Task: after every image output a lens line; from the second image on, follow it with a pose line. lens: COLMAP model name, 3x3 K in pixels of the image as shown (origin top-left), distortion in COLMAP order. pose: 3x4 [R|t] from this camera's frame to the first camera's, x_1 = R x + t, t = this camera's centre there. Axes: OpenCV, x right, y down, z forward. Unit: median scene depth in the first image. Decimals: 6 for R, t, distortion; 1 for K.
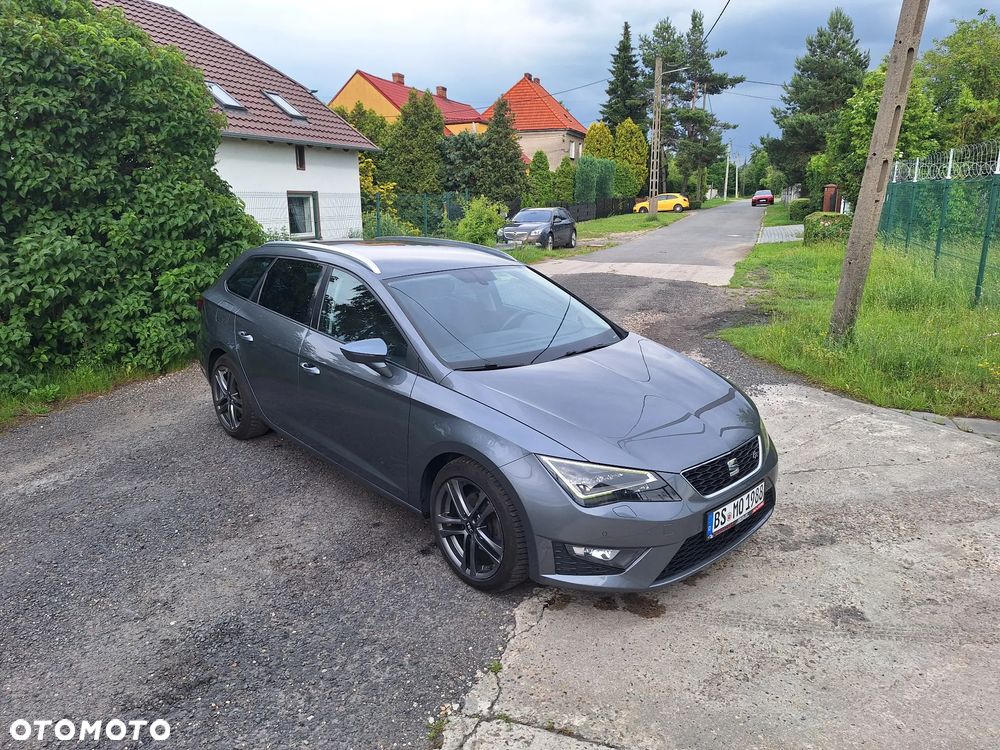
lens RADIAL K [[691.5, 0, 502.9], [0, 691.5, 362.6], [0, 0, 1]] dist [0.057861, -0.060826]
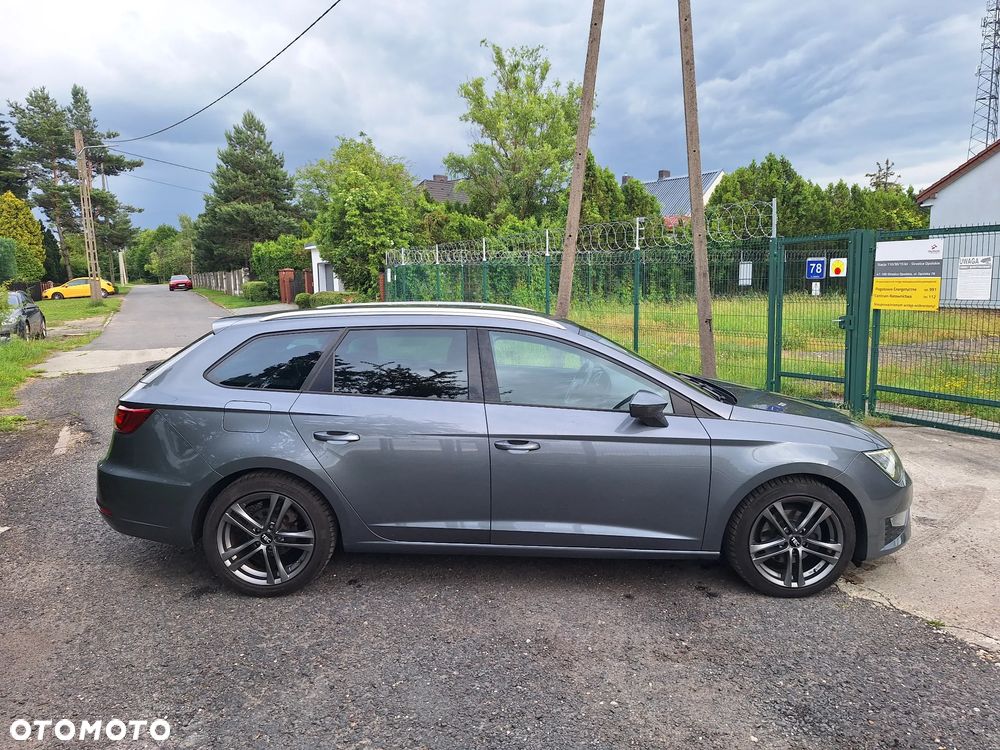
lens RADIAL K [[691.5, 0, 502.9], [0, 691.5, 362.6], [0, 0, 1]] dist [0.057861, -0.060826]
pose [[0.679177, -0.094171, 0.727908, -0.515065], [0.180601, 0.982686, -0.041378, -0.033918], [-0.711408, 0.159564, 0.684425, 0.244020]]
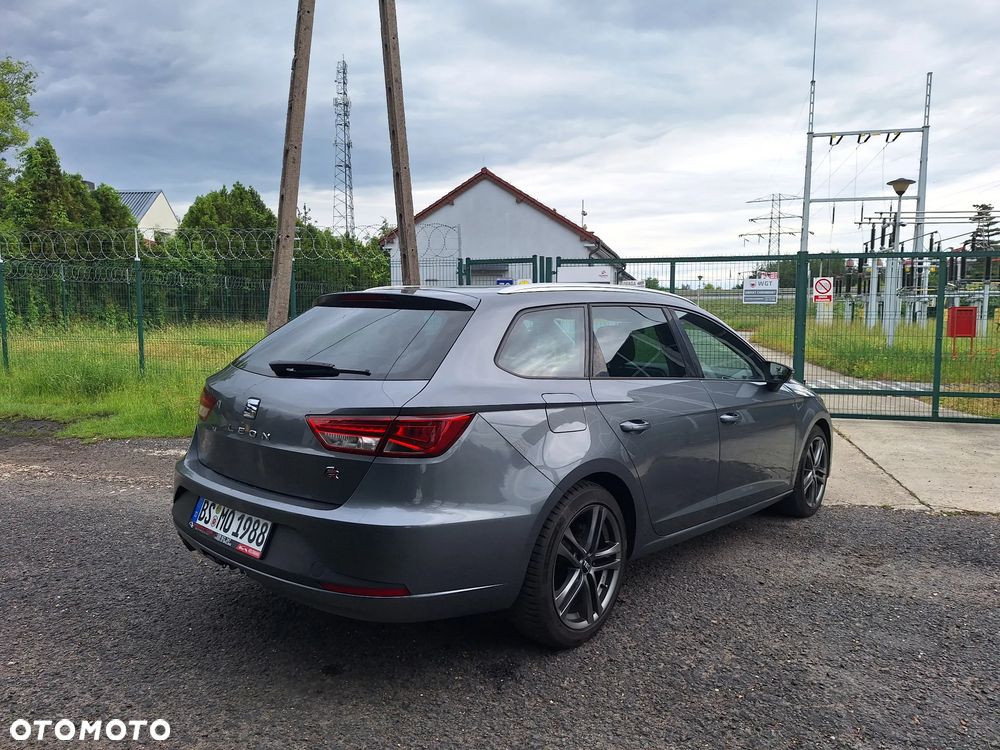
lens RADIAL K [[691.5, 0, 502.9], [0, 691.5, 362.6], [0, 0, 1]] dist [0.057861, -0.060826]
pose [[-0.086516, -0.070558, 0.993749, -0.654882], [0.220407, 0.971416, 0.088161, -0.118628], [-0.971564, 0.226656, -0.068491, 0.783755]]
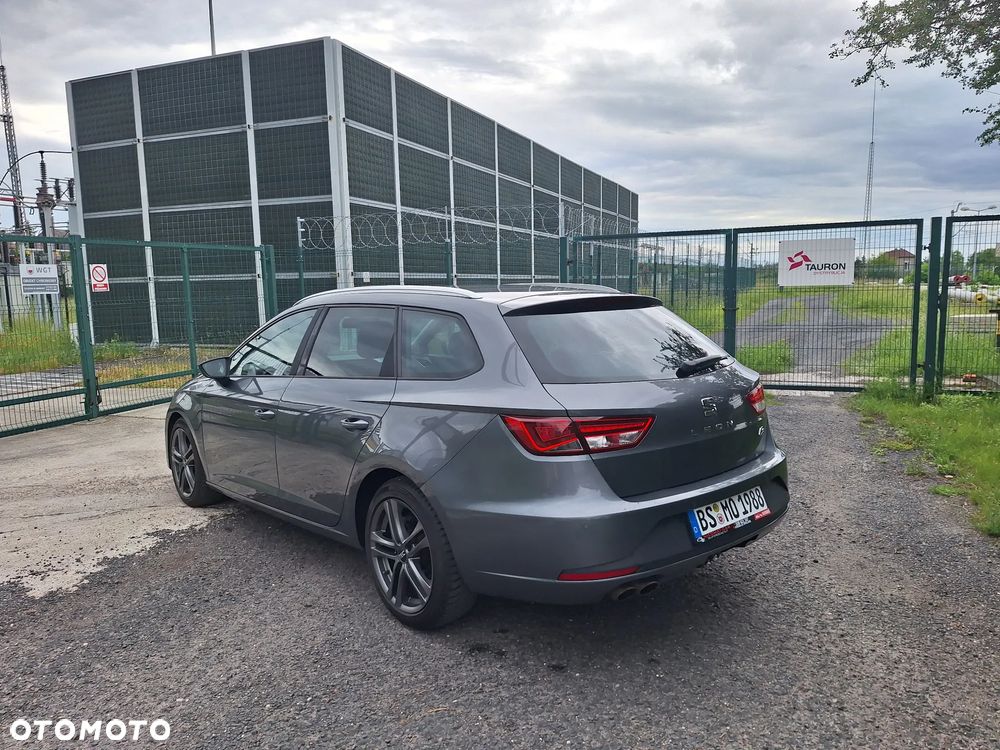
lens RADIAL K [[720.4, 0, 510.4], [0, 720.4, 371.8], [0, 0, 1]] dist [0.013528, -0.004350]
pose [[-0.999313, 0.016520, 0.033175, -0.185589], [0.026871, 0.939463, 0.341596, -0.251062], [-0.025523, 0.342253, -0.939261, 1.267406]]
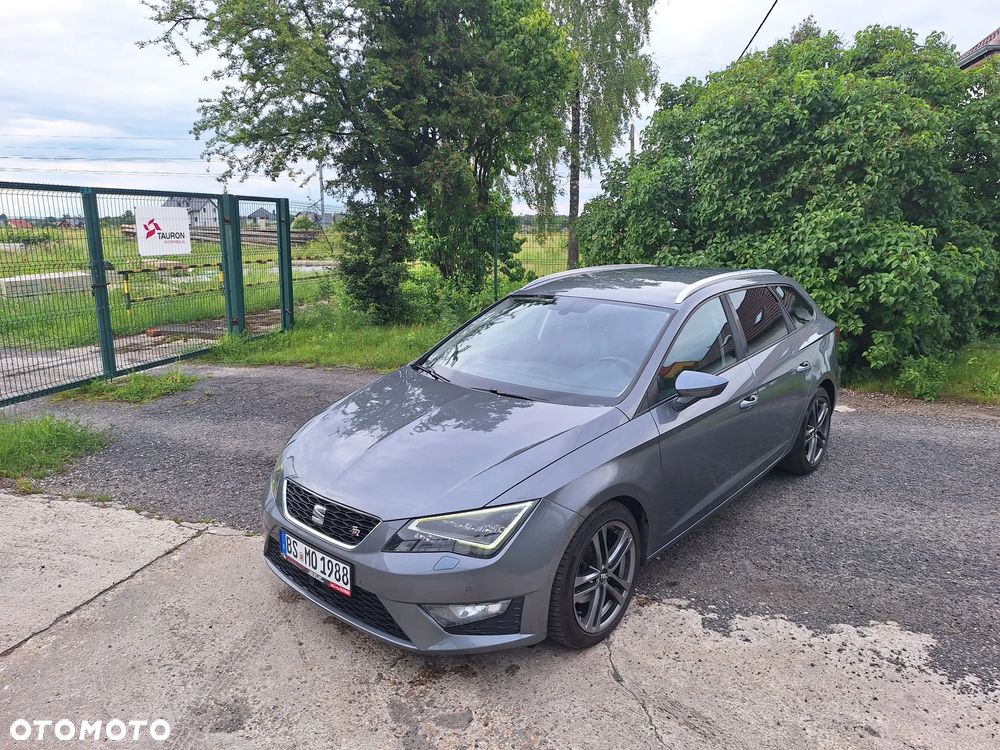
lens RADIAL K [[691.5, 0, 502.9], [0, 691.5, 362.6], [0, 0, 1]] dist [0.057861, -0.060826]
pose [[0.071242, 0.196503, -0.977912, 0.551649], [-0.235114, 0.956086, 0.174989, -0.118707], [0.969353, 0.217454, 0.114314, 0.496660]]
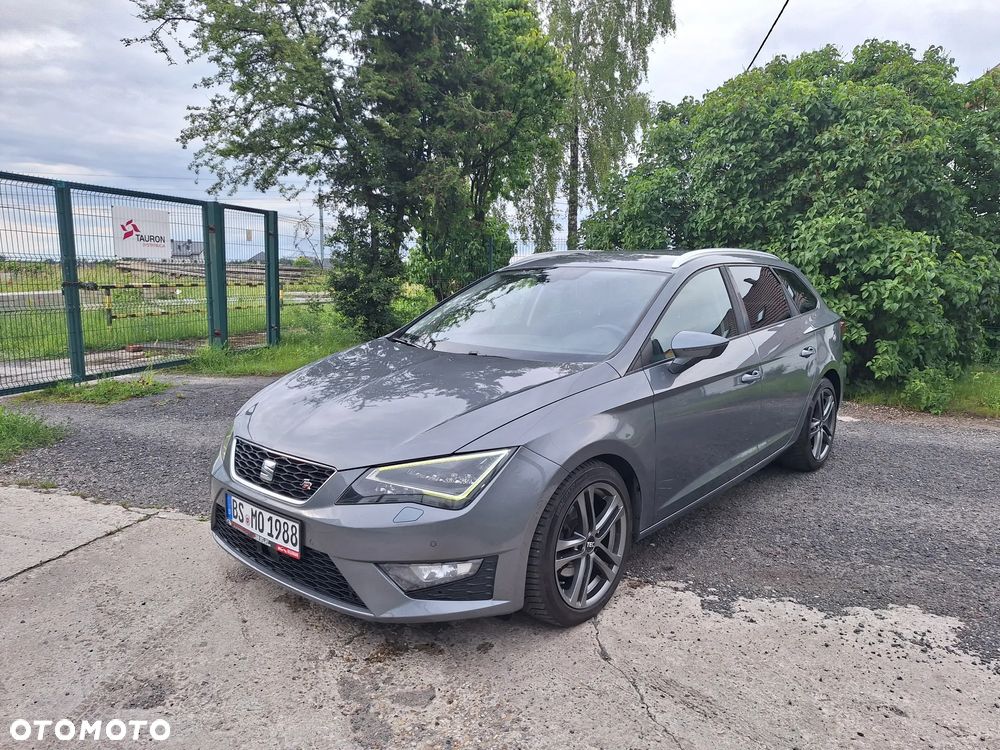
lens RADIAL K [[692.7, 0, 511.2], [0, 692.7, 376.1], [0, 0, 1]] dist [0.059751, -0.061901]
pose [[0.082752, 0.149093, -0.985354, 0.519975], [-0.246622, 0.961055, 0.124704, -0.057688], [0.965572, 0.232690, 0.116299, 0.527079]]
